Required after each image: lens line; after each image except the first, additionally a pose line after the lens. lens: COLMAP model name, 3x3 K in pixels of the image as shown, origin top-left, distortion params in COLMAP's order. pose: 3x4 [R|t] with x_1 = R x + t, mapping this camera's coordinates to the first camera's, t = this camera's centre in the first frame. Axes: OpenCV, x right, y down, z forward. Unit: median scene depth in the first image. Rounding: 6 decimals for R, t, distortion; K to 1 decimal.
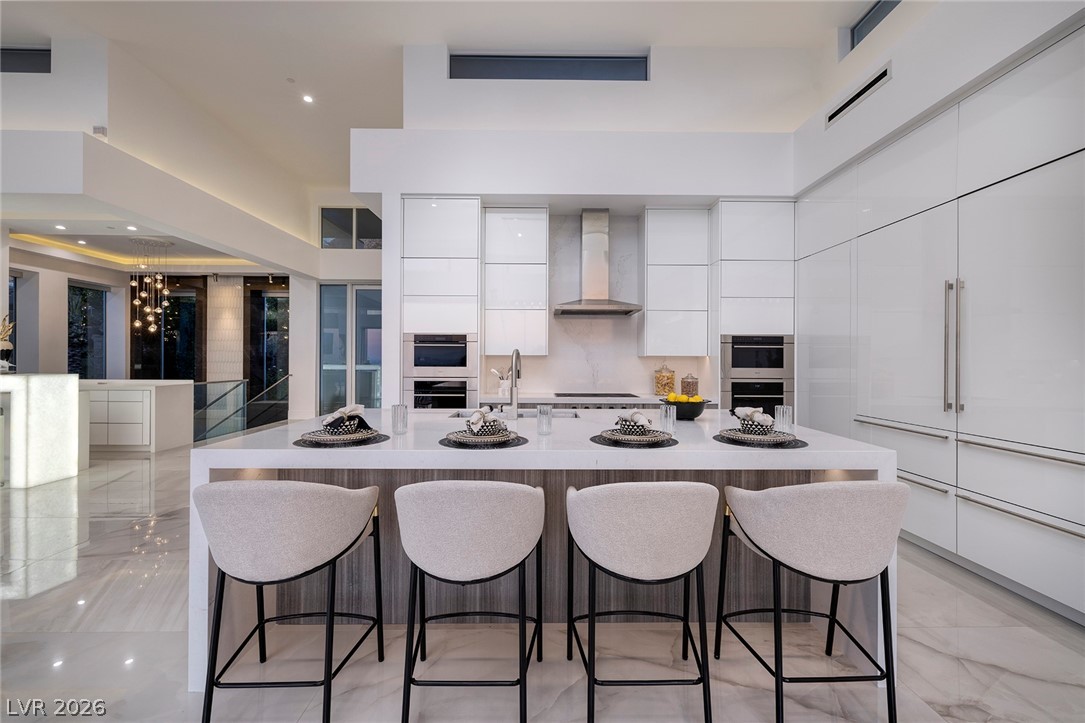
lens RADIAL K [[453.7, 0, 549.0], [0, 453.7, 358.2], [0, 0, 1]] dist [0.000341, -0.000010]
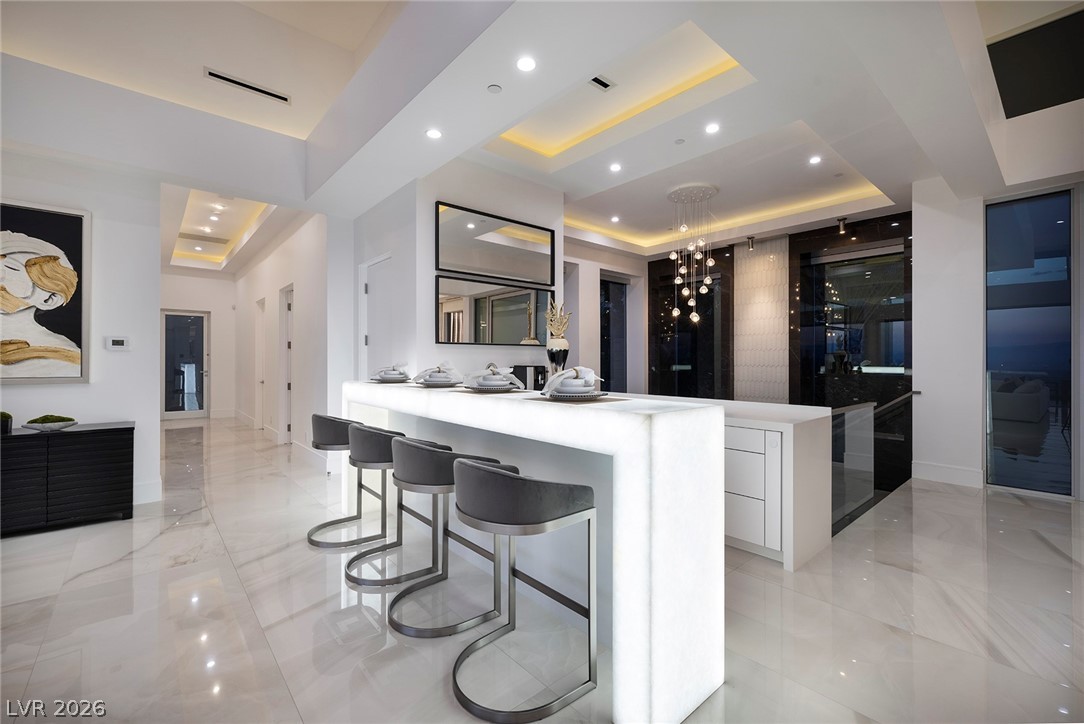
lens RADIAL K [[453.3, 0, 540.7], [0, 453.3, 358.7], [0, 0, 1]] dist [0.000341, -0.000010]
pose [[0.638067, -0.004690, -0.769967, -0.861769], [0.003781, 0.999988, -0.002958, -0.002517], [0.769972, -0.001024, 0.638077, 0.661677]]
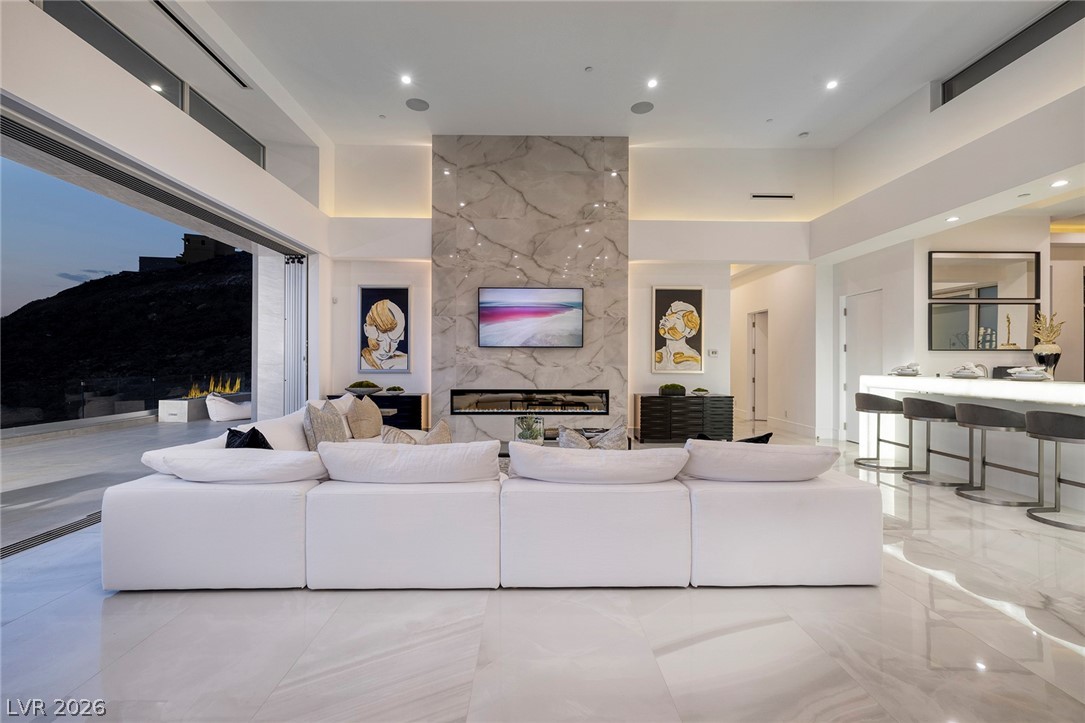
lens RADIAL K [[453.7, 0, 540.5], [0, 453.7, 360.2], [0, 0, 1]] dist [0.000341, -0.000010]
pose [[-0.006309, -0.007588, -0.999951, -0.420233], [-0.000429, 0.999971, -0.007586, 0.001287], [0.999980, 0.000382, -0.006312, 0.022110]]
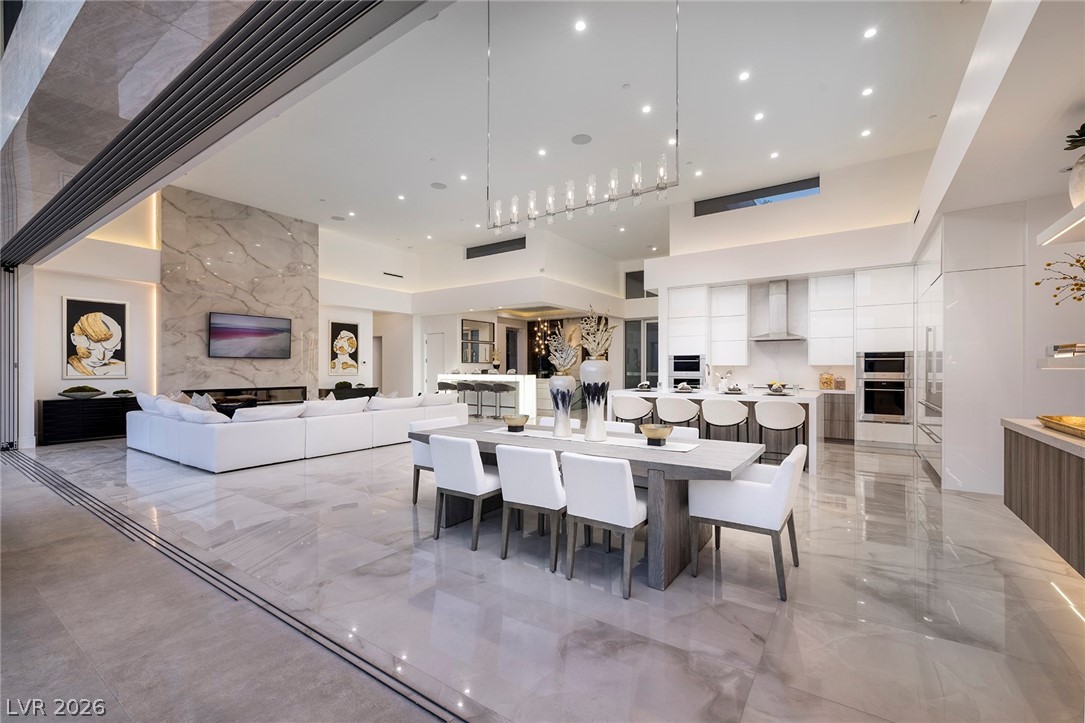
lens RADIAL K [[453.7, 0, 540.2], [0, 453.7, 364.9], [0, 0, 1]] dist [0.000341, -0.000010]
pose [[0.807410, -0.008150, -0.589935, 0.374096], [0.004574, 0.999961, -0.007553, 0.001721], [0.589973, 0.003400, 0.807415, -0.894457]]
